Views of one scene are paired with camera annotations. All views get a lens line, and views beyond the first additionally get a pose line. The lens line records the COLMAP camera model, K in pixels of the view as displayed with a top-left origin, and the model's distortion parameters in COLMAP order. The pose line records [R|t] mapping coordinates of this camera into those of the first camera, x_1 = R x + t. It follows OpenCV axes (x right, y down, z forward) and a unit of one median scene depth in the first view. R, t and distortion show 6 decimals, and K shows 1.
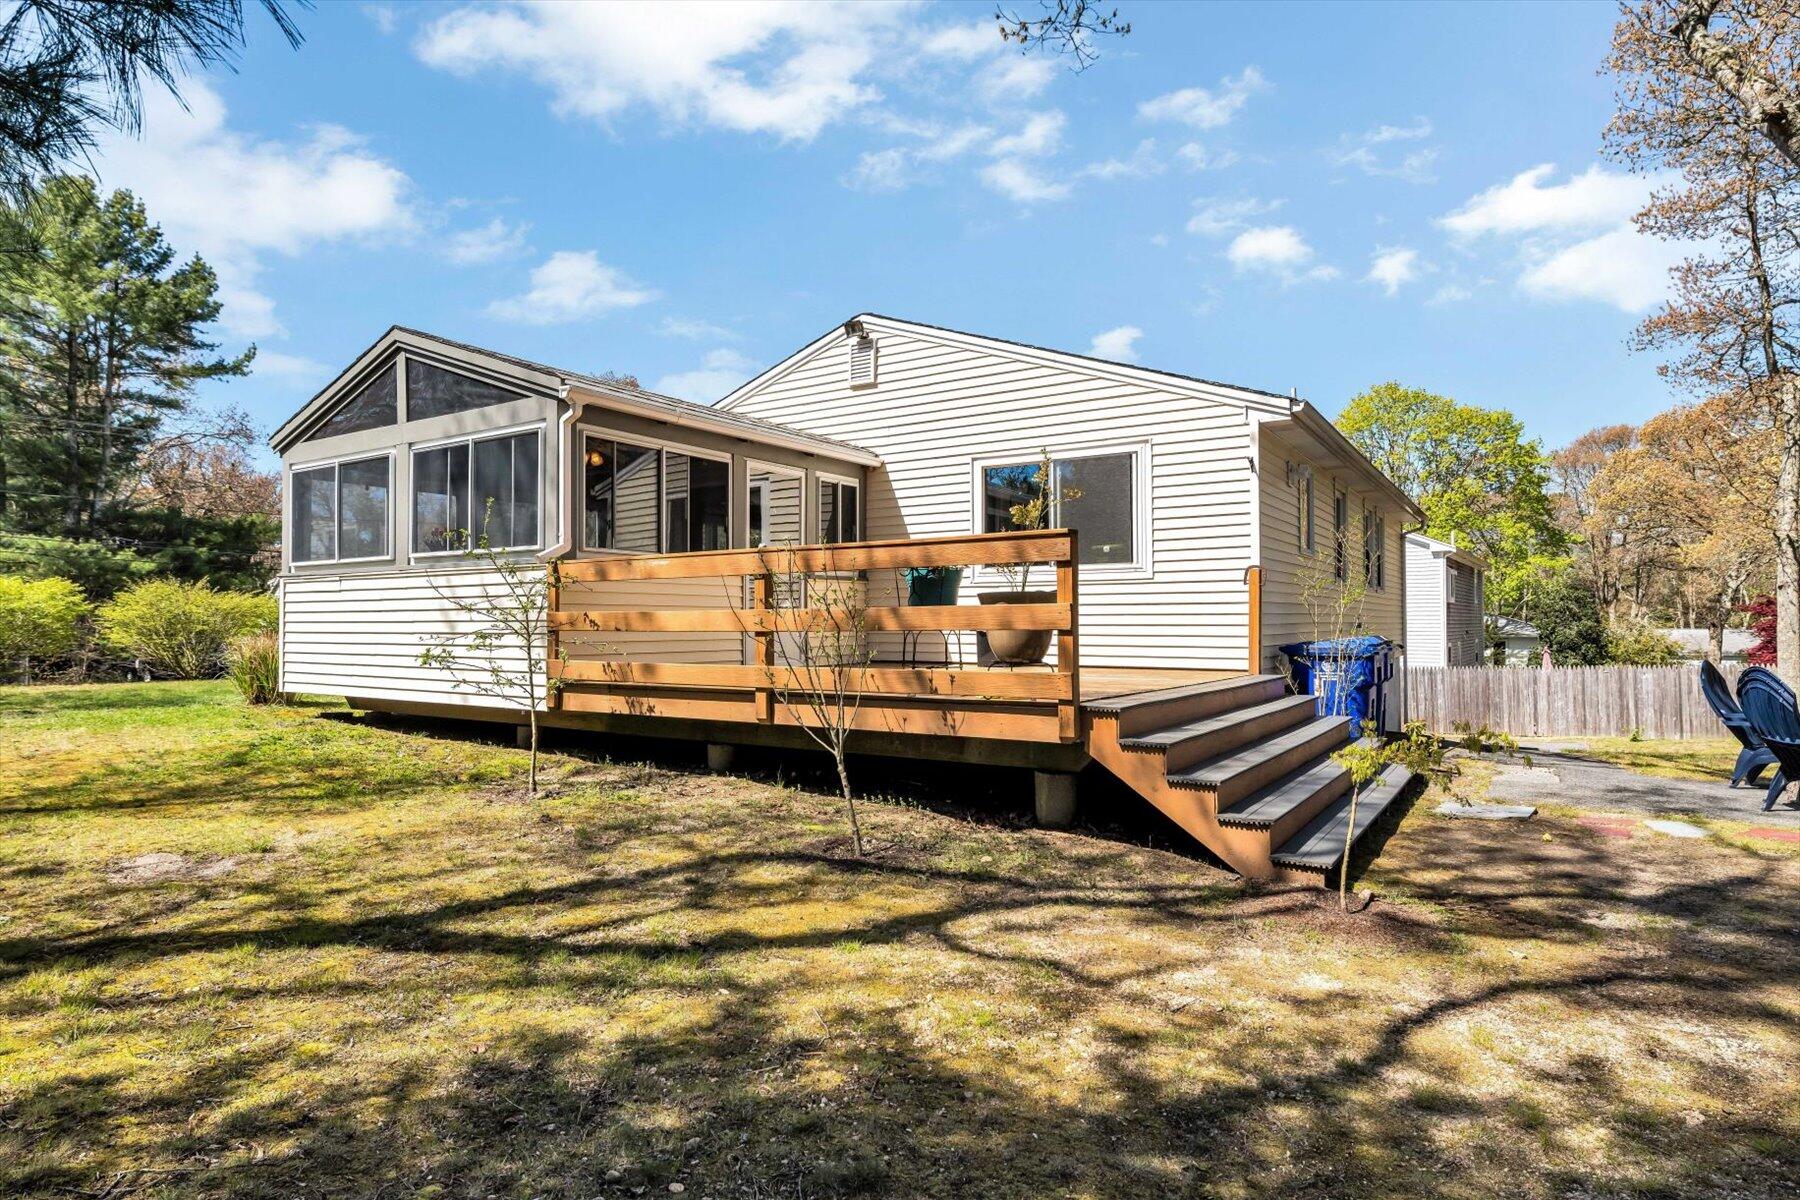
lens RADIAL K [[975.3, 0, 898.0], [0, 975.3, 602.0], [0, 0, 1]] dist [0.001455, 0.000312]
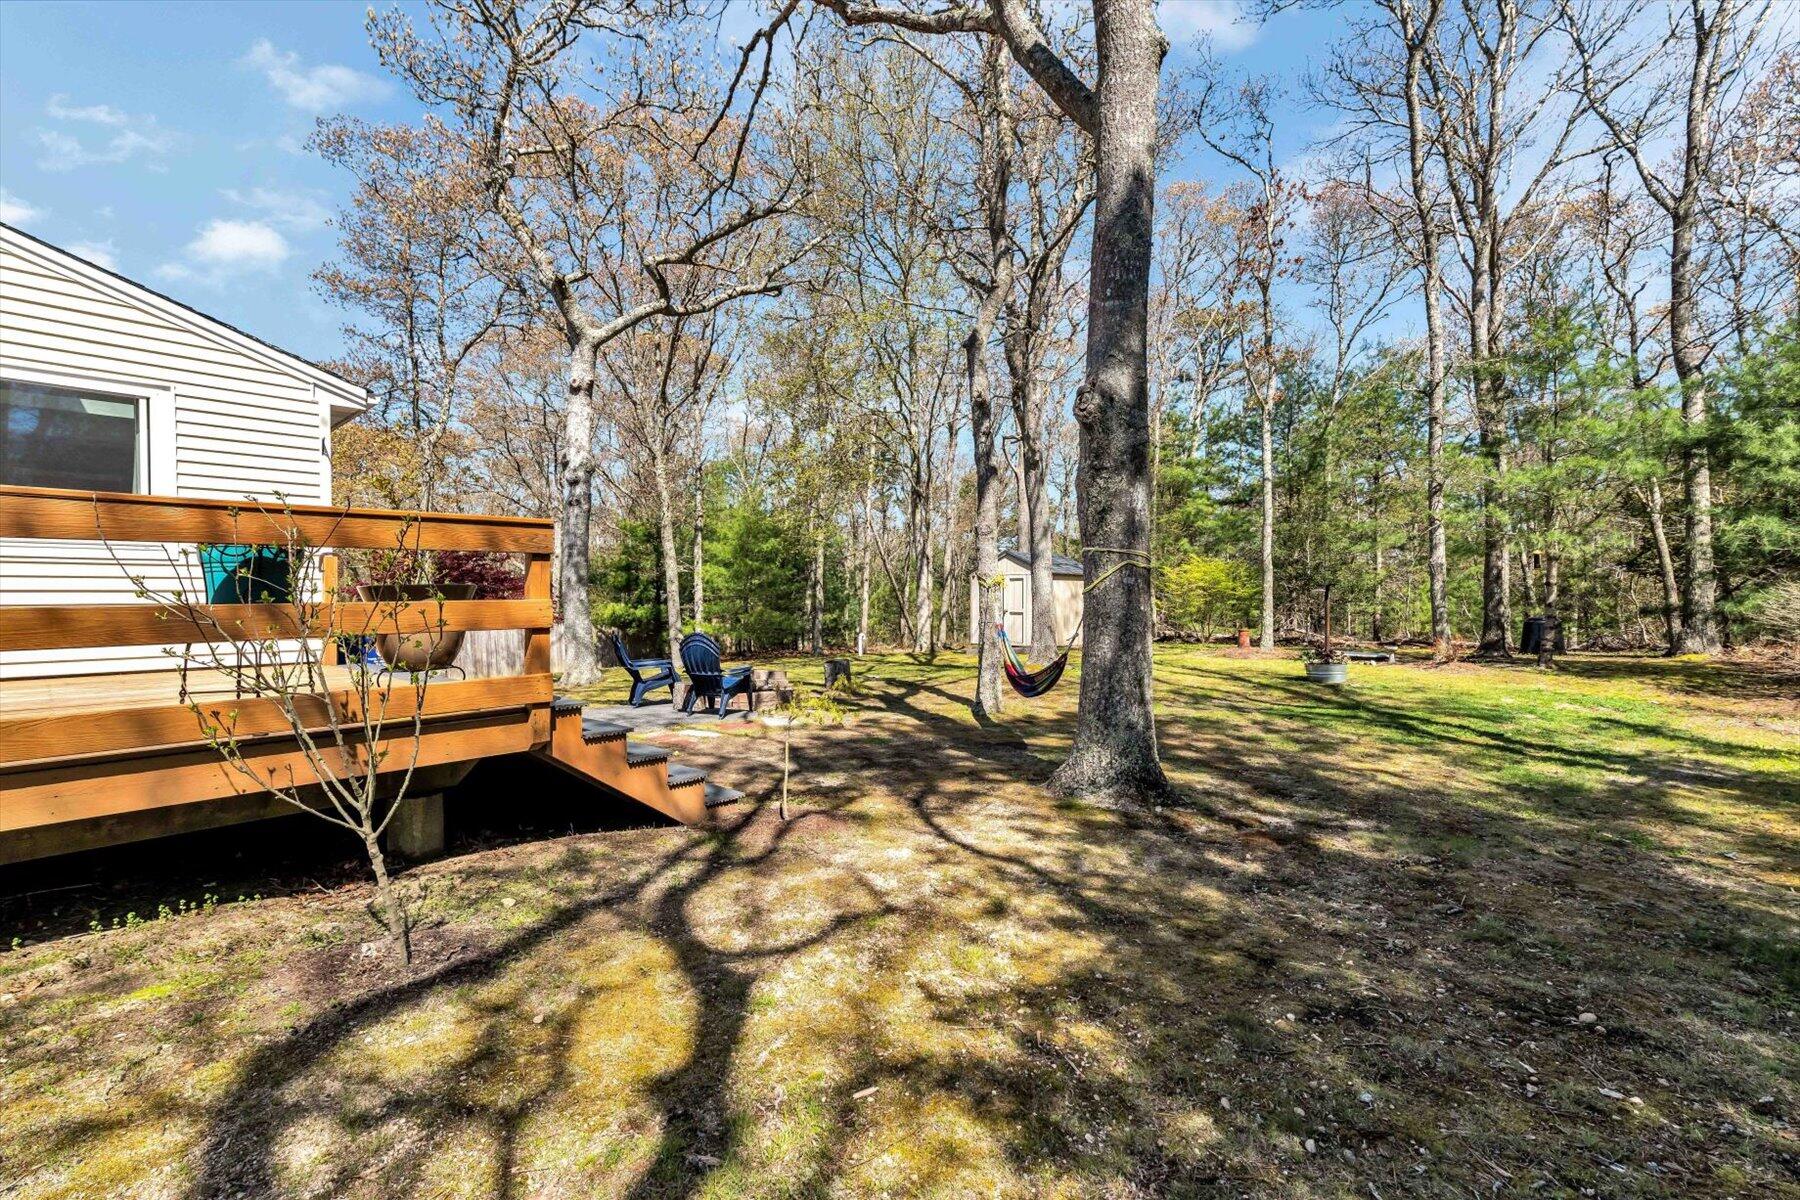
lens RADIAL K [[775.4, 0, 894.5], [0, 775.4, 589.5], [0, 0, 1]] dist [-0.000393, 0.000269]
pose [[0.146111, 0.015744, 0.989143, -0.653265], [-0.013911, 0.999807, -0.013859, 0.002121], [-0.989170, -0.011735, 0.146302, 0.732690]]
